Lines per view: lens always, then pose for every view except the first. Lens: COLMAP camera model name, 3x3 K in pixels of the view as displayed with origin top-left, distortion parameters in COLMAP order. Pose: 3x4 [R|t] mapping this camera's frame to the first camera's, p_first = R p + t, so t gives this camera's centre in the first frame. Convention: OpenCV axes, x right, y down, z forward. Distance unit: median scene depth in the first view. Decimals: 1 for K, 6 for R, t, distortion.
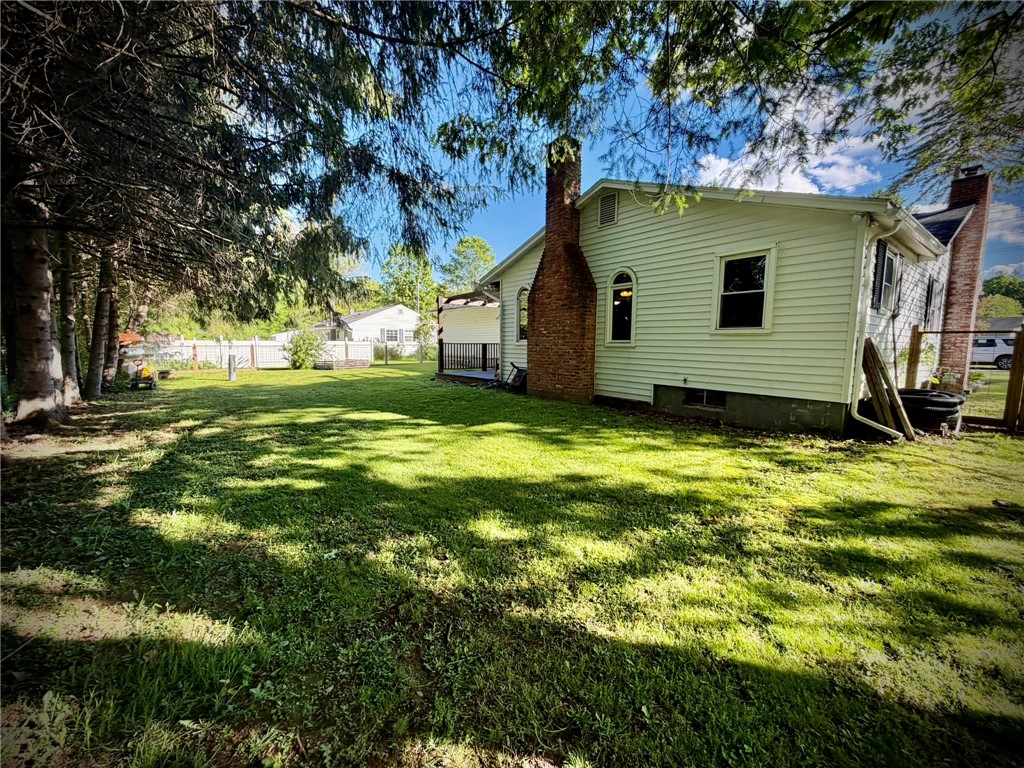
lens RADIAL K [[404.6, 0, 512.0], [0, 404.6, 384.0], [0, 0, 1]] dist [-0.000860, 0.000135]
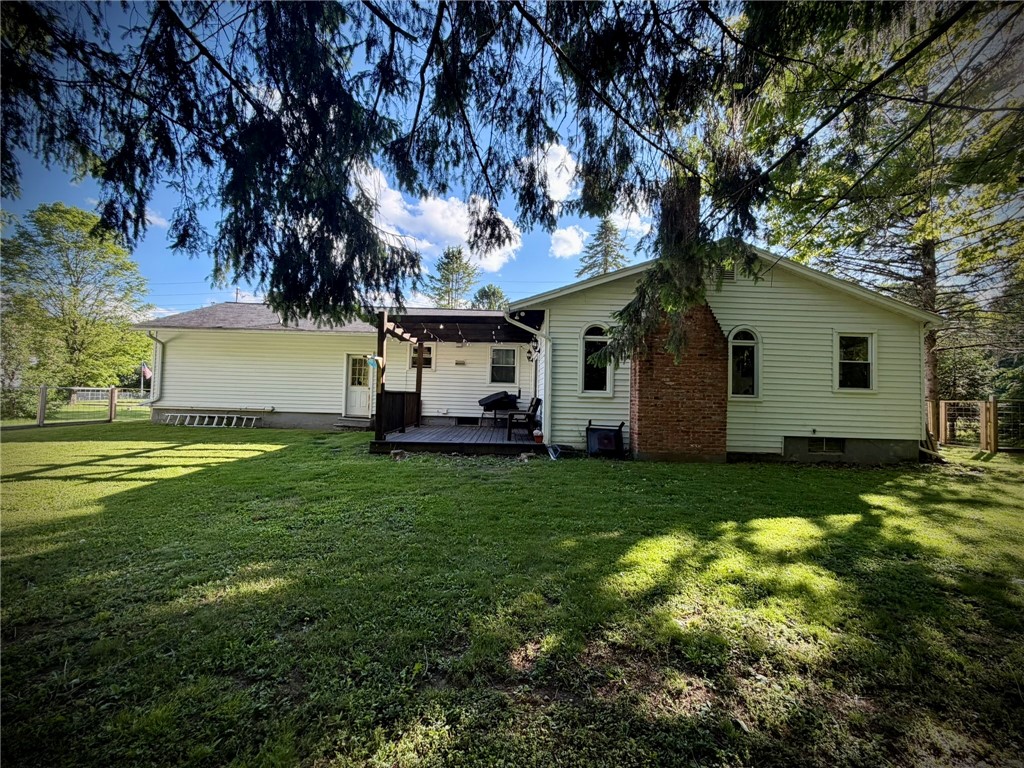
lens RADIAL K [[404.6, 0, 512.0], [0, 404.6, 384.0], [0, 0, 1]] dist [-0.000860, 0.000135]
pose [[0.634054, 0.024371, 0.772904, -0.965601], [0.058418, 0.995137, -0.079302, -0.096326], [-0.771079, 0.095433, 0.629548, 0.874359]]
